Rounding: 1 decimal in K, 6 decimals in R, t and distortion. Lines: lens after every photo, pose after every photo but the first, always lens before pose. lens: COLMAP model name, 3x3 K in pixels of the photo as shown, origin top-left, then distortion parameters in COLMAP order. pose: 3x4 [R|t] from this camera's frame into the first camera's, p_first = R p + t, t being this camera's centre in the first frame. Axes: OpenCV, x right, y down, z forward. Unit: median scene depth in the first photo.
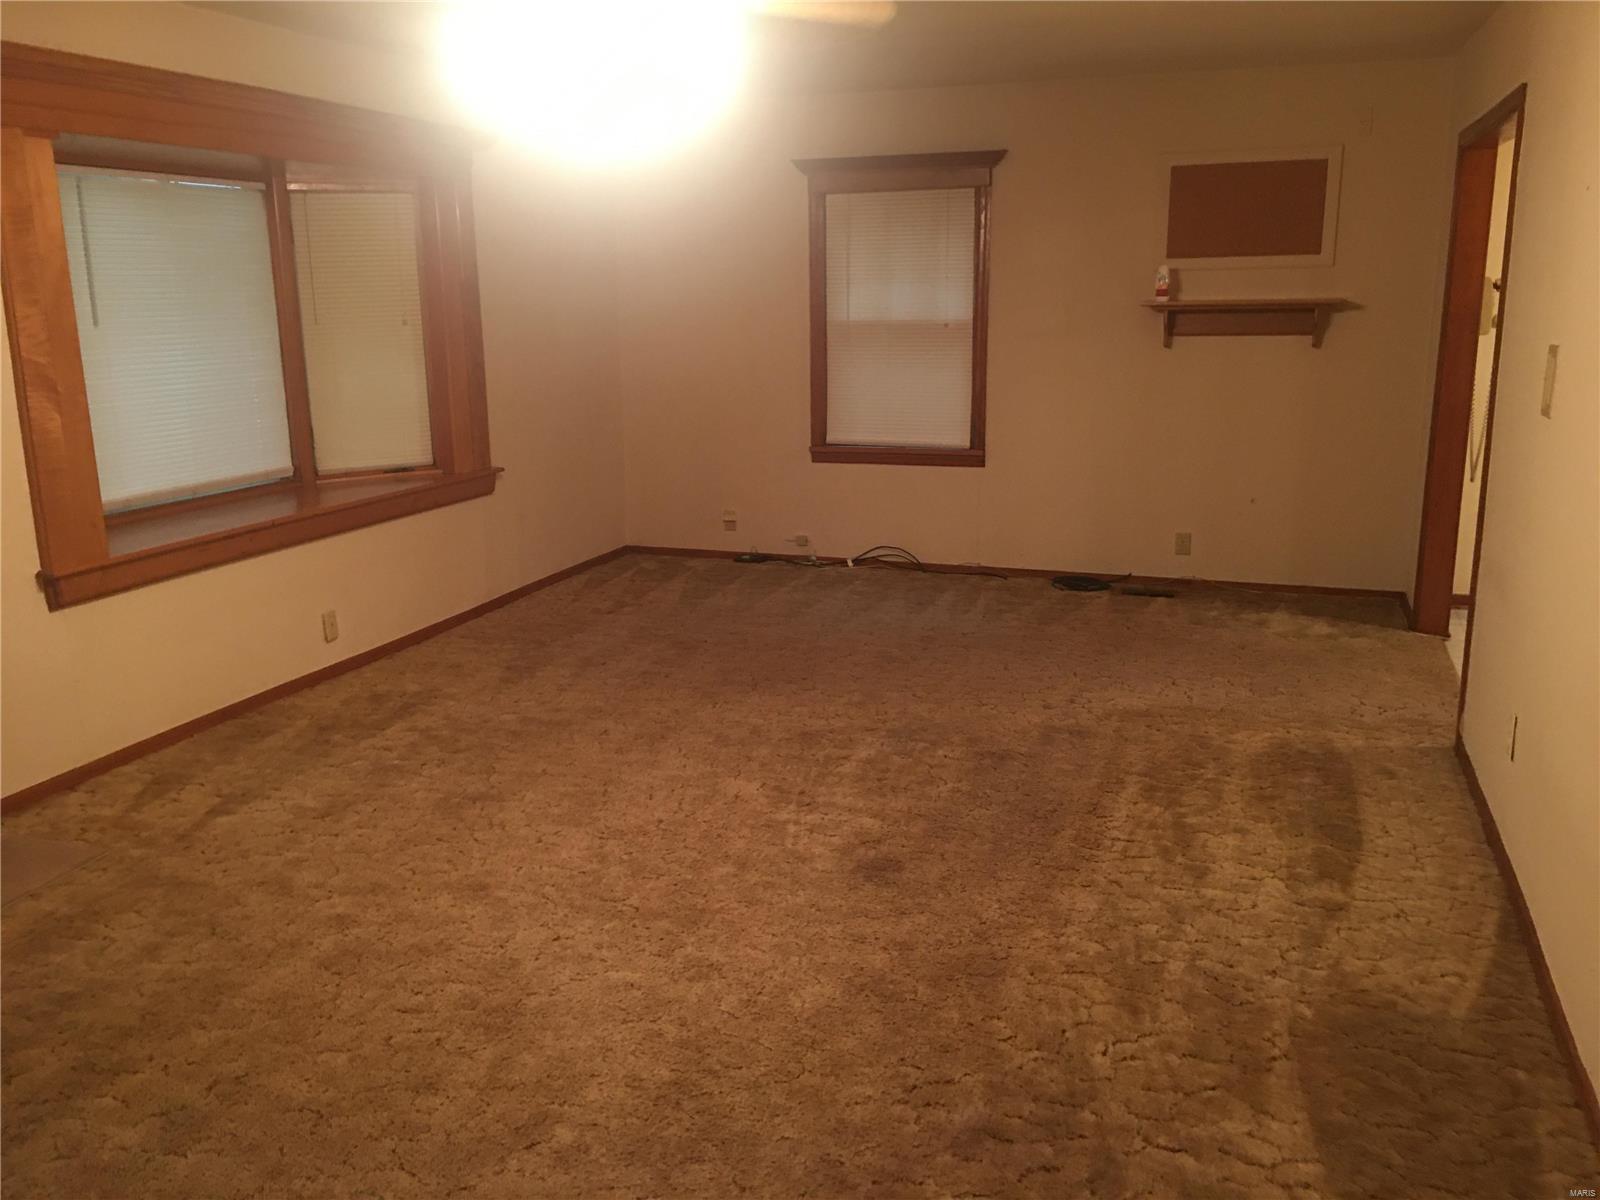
lens RADIAL K [[1351.8, 0, 799.8], [0, 1351.8, 593.9], [0, 0, 1]] dist [0.070189, -0.083357]
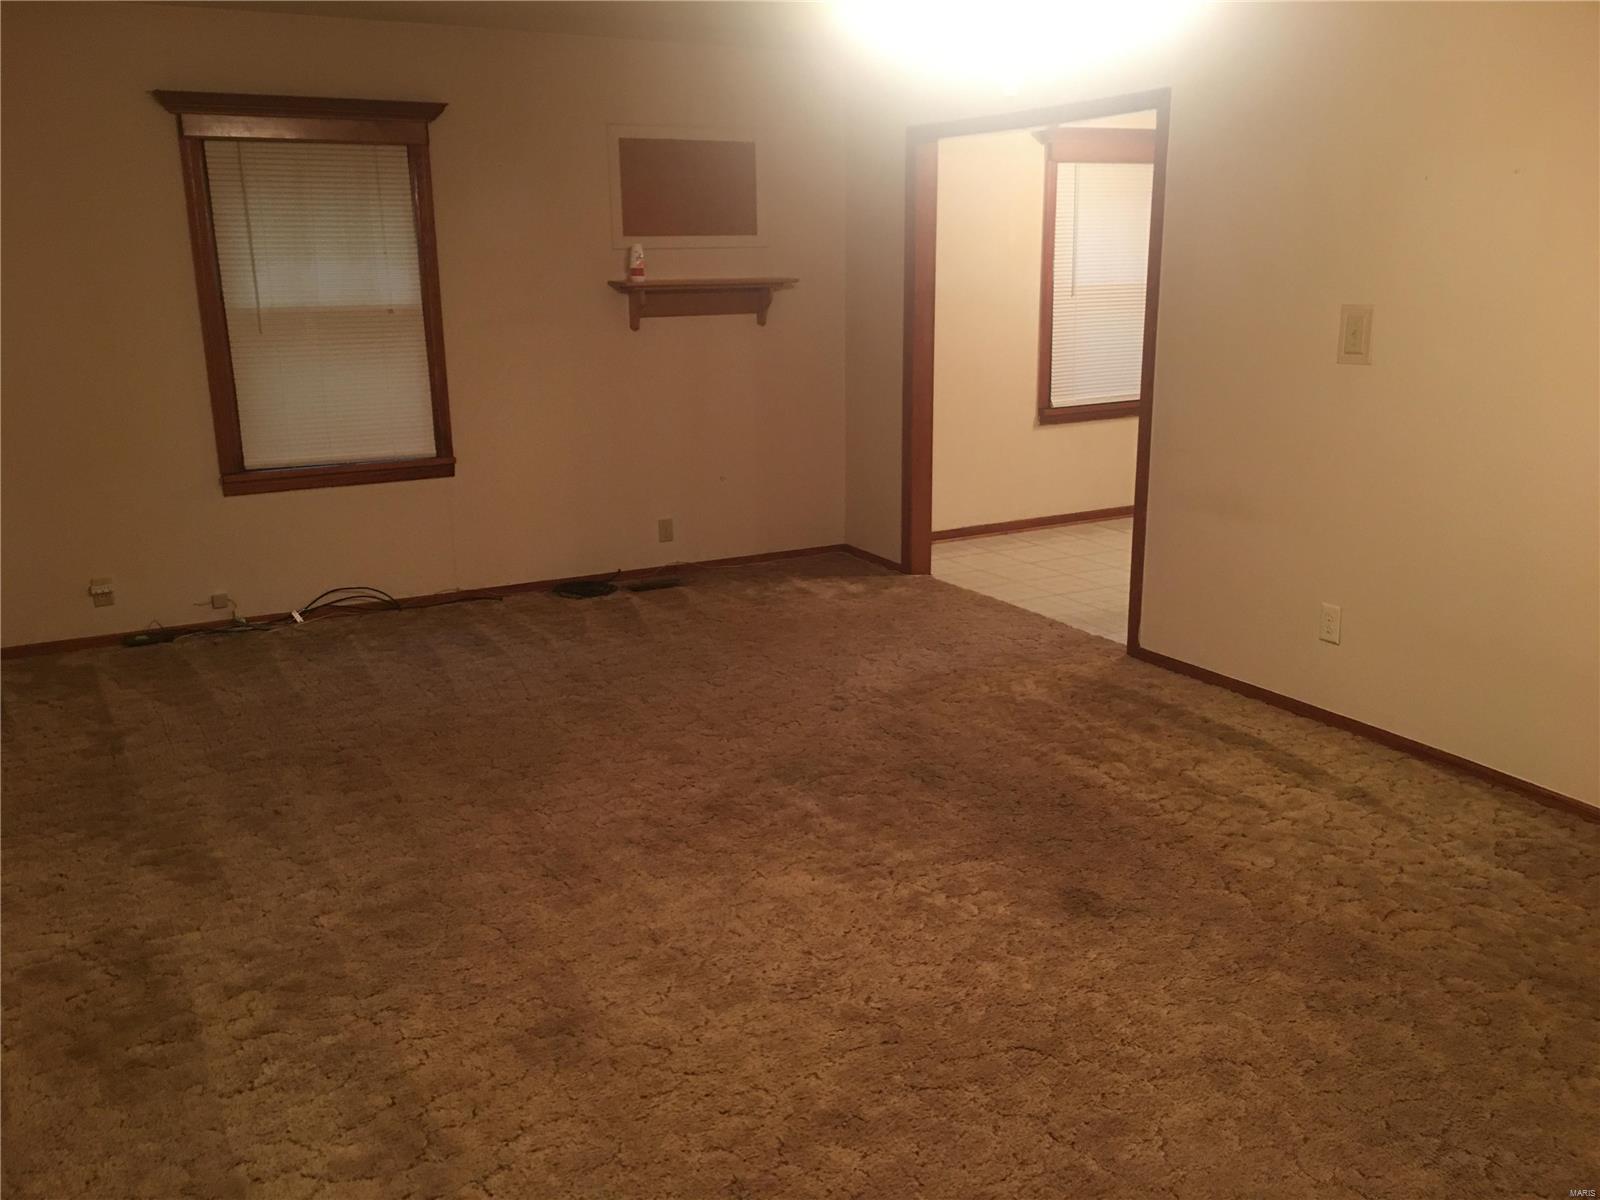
lens RADIAL K [[1351.8, 0, 797.2], [0, 1351.8, 596.7], [0, 0, 1]] dist [0.070189, -0.083357]
pose [[0.669001, -0.179208, 0.721334, -0.515070], [0.170683, 0.981603, 0.085569, -0.080925], [-0.723398, 0.065874, 0.687281, 0.377214]]
